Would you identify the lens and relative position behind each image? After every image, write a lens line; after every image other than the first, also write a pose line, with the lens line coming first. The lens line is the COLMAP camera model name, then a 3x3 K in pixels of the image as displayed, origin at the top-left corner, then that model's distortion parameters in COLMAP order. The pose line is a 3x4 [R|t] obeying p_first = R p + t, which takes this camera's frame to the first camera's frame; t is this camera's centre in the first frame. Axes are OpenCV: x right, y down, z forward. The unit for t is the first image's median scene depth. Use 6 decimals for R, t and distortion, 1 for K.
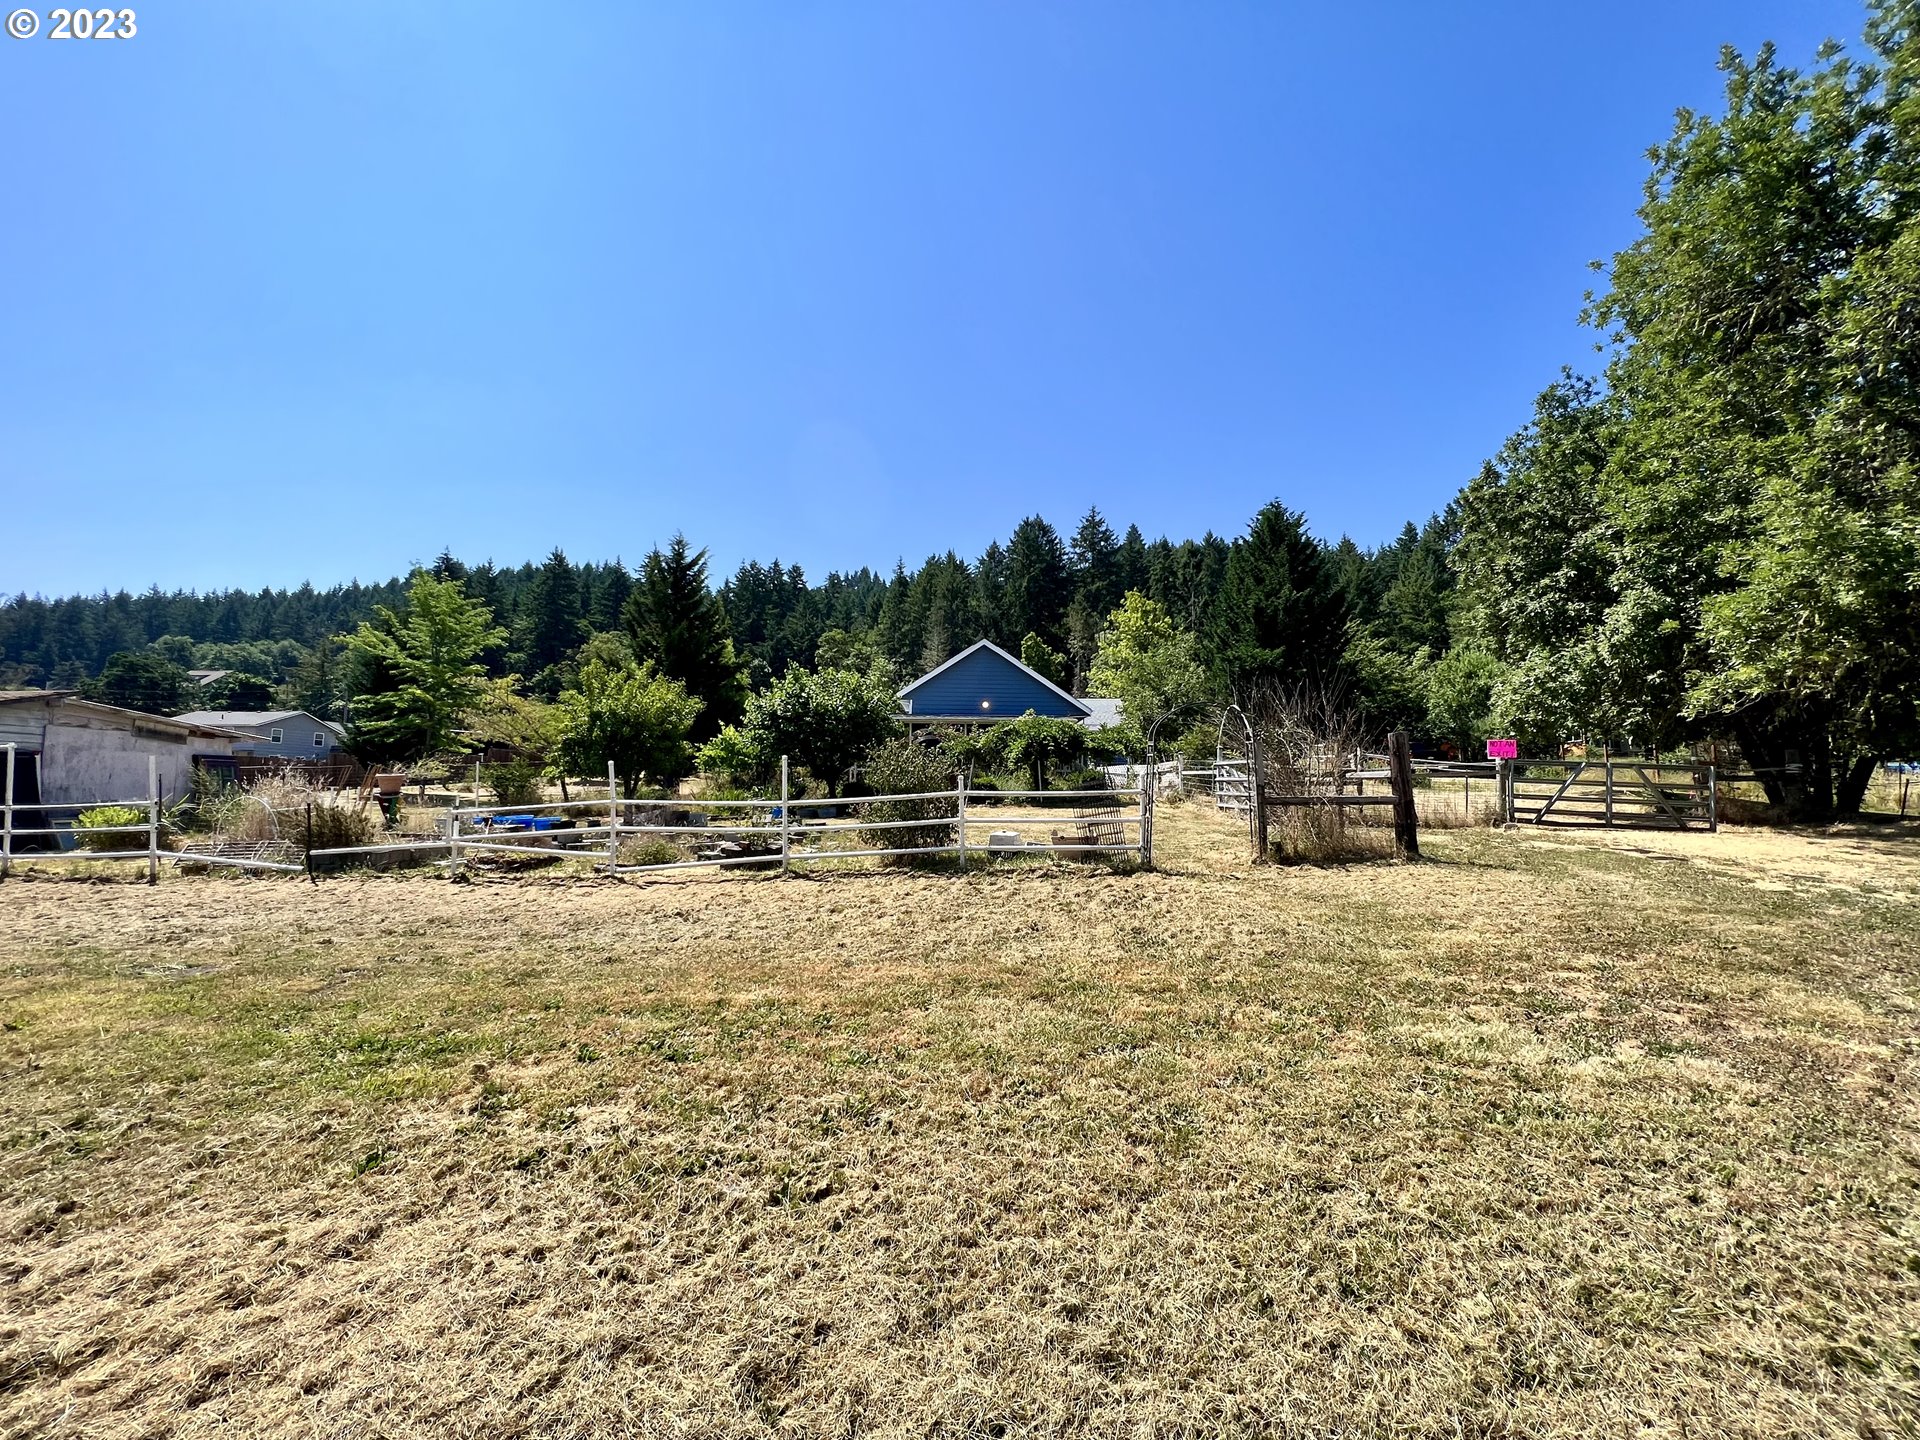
lens RADIAL K [[766.0, 0, 956.7], [0, 766.0, 721.3], [0, 0, 1]] dist [0.000909, -0.000119]
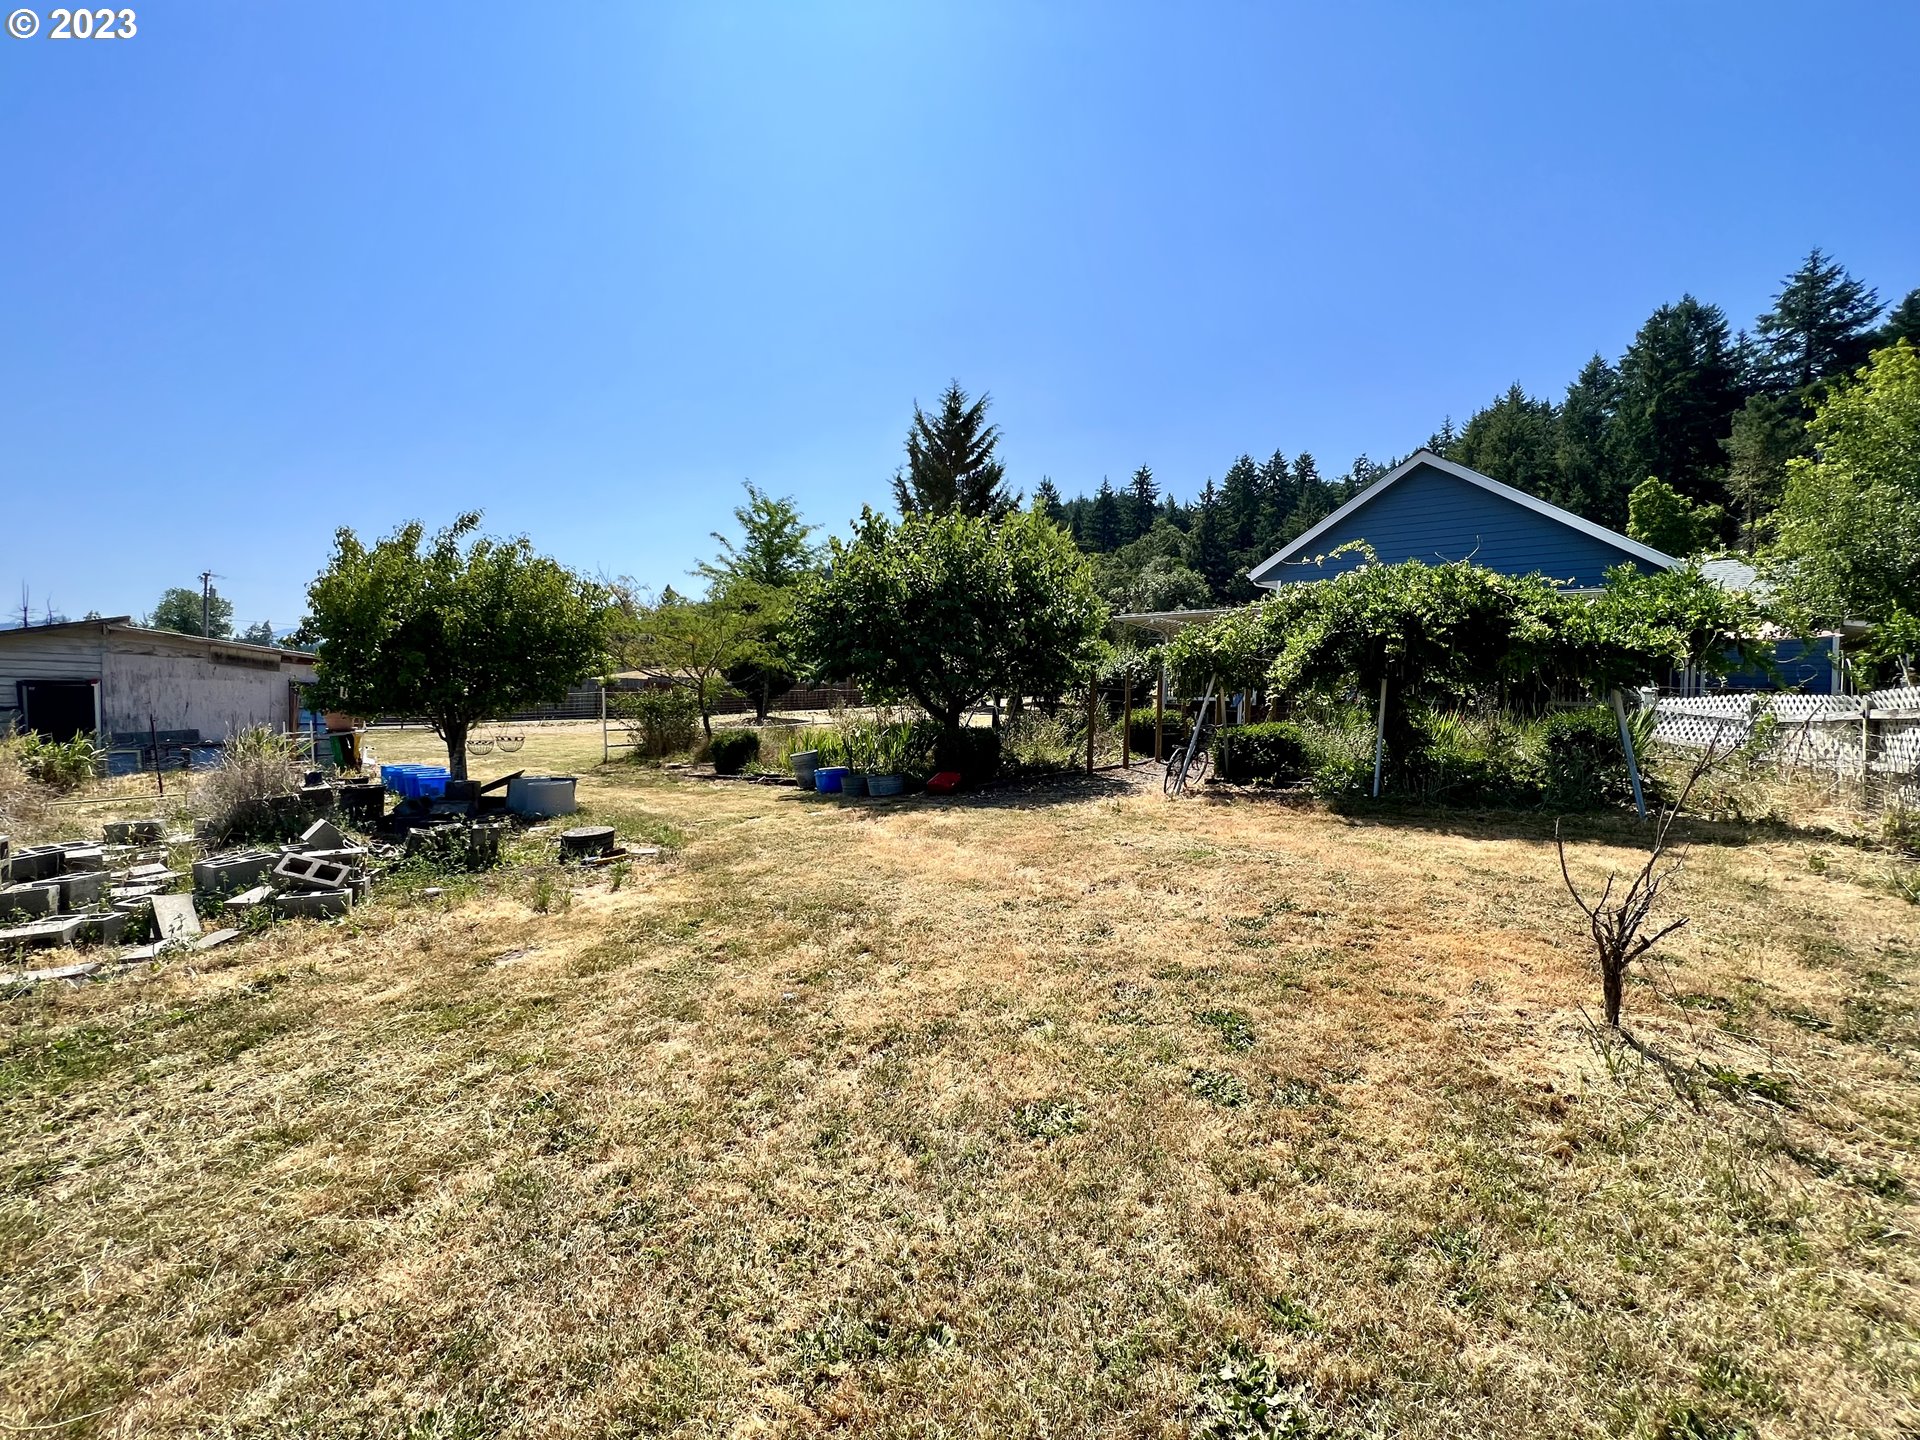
lens RADIAL K [[766.0, 0, 965.8], [0, 766.0, 716.0], [0, 0, 1]] dist [0.000909, -0.000119]
pose [[0.790028, 0.021315, -0.612701, 0.030821], [0.036507, 0.995986, 0.081722, 0.005124], [0.611983, -0.086931, 0.786078, 0.102222]]
